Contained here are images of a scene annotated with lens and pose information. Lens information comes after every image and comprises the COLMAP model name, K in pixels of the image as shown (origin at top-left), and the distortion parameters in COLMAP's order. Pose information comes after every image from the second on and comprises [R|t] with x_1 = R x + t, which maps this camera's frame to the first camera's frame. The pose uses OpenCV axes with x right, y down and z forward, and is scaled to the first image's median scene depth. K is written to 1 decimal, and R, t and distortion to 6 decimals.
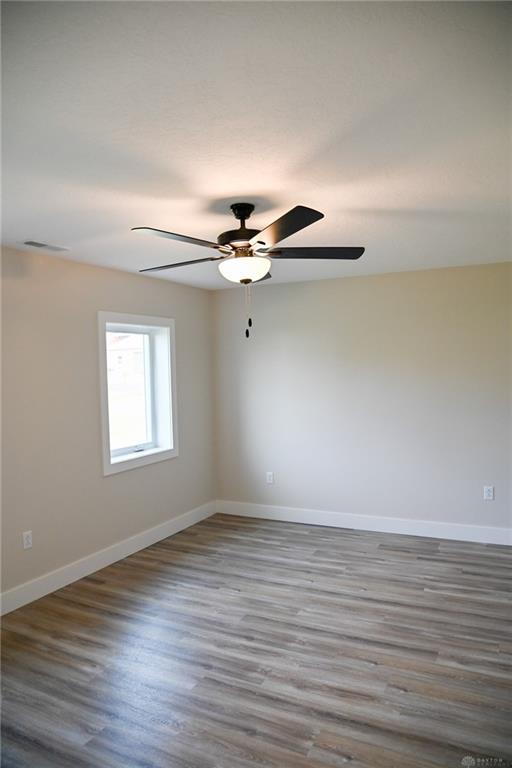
lens RADIAL K [[525.4, 0, 256.0], [0, 525.4, 384.0], [0, 0, 1]] dist [-0.111046, 0.058038]
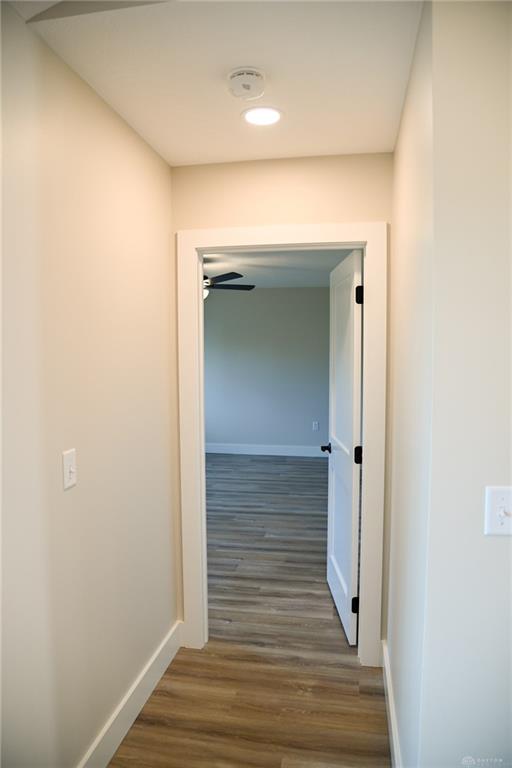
lens RADIAL K [[525.4, 0, 256.0], [0, 525.4, 384.0], [0, 0, 1]] dist [-0.111046, 0.058038]
pose [[0.959153, -0.012881, 0.282594, -0.328013], [-0.000328, 0.998911, 0.046645, 0.013781], [-0.282887, -0.044833, 0.958105, -0.879927]]
